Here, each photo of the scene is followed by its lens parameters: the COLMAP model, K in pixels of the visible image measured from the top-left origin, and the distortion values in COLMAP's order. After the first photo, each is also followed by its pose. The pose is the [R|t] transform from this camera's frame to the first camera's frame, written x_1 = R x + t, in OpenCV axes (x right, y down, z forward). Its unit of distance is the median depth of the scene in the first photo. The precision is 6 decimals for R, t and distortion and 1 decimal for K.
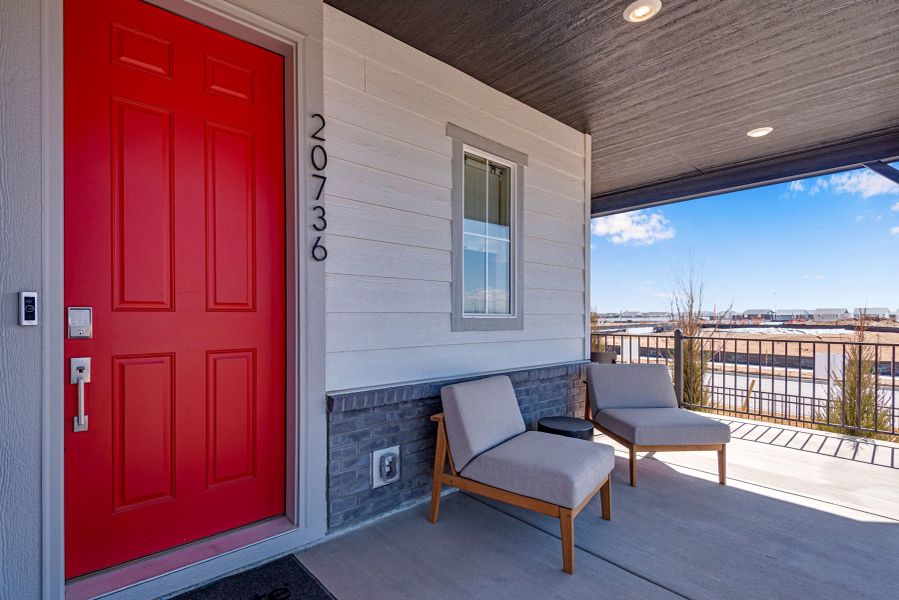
lens RADIAL K [[437.5, 0, 447.2], [0, 437.5, 314.3], [0, 0, 1]] dist [-0.000323, -0.000338]
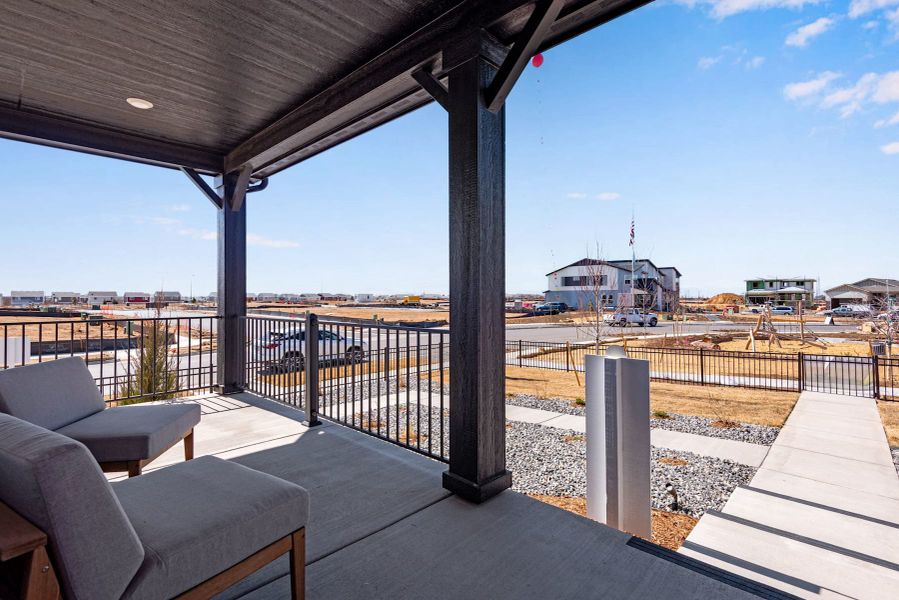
lens RADIAL K [[418.1, 0, 449.5], [0, 418.1, 300.0], [0, 0, 1]] dist [0.000717, 0.000352]
pose [[-0.080392, -0.013936, 0.996666, -0.272038], [0.006033, 0.999877, 0.014467, 0.005167], [-0.996745, 0.007176, -0.080298, 0.418274]]
